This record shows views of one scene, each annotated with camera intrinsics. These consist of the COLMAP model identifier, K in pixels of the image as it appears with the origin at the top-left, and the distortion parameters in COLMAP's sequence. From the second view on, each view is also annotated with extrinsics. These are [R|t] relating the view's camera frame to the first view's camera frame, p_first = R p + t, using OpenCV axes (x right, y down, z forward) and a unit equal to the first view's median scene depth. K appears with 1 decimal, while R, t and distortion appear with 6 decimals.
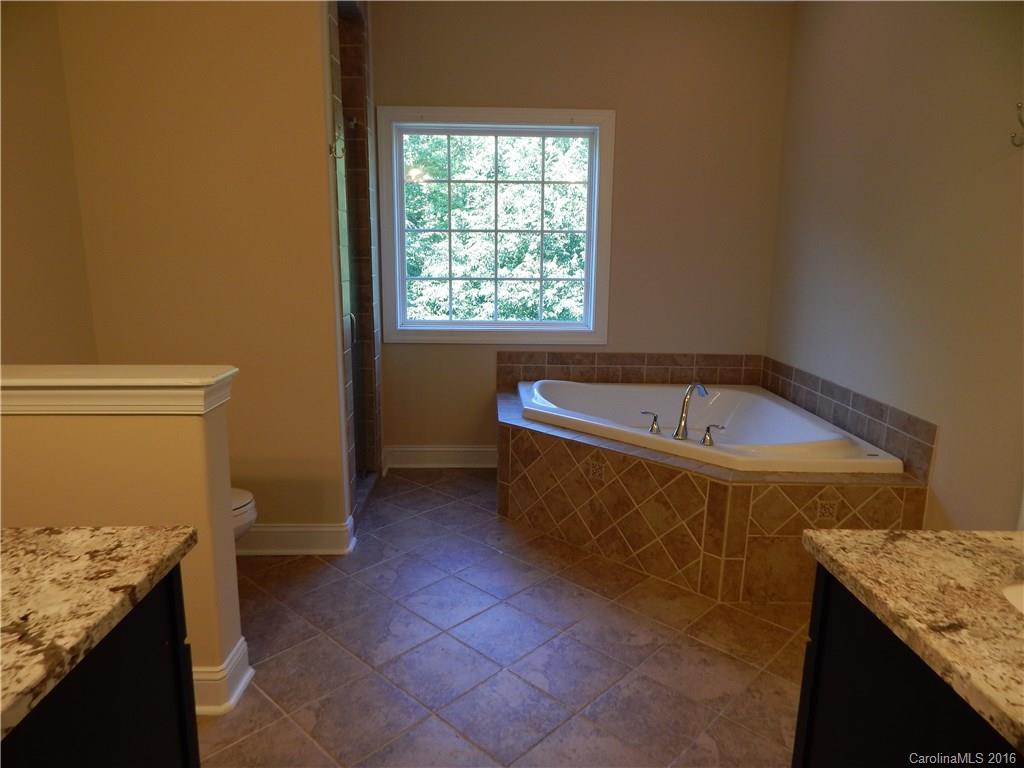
lens RADIAL K [[669.3, 0, 508.2], [0, 669.3, 386.5], [0, 0, 1]] dist [-0.021496, 0.004174]
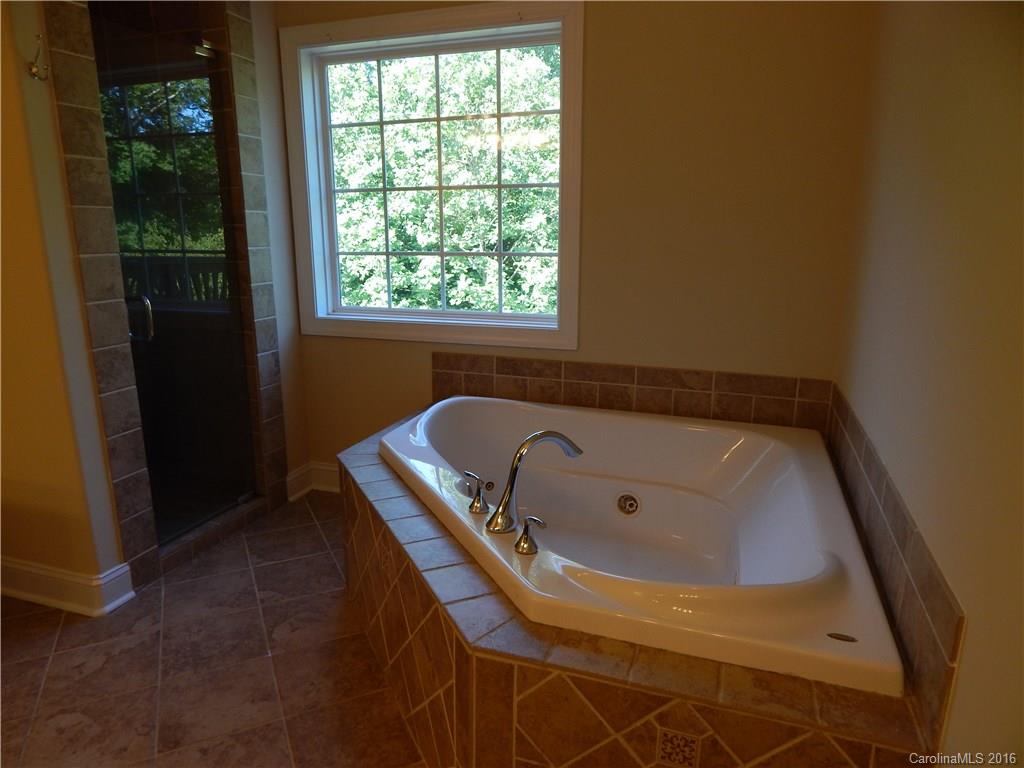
lens RADIAL K [[669.3, 0, 513.0], [0, 669.3, 384.3], [0, 0, 1]] dist [-0.021496, 0.004174]
pose [[0.936068, 0.068323, -0.345120, 0.347823], [-0.061648, 0.997638, 0.030295, -0.047906], [0.346375, -0.007082, 0.938069, 0.362913]]
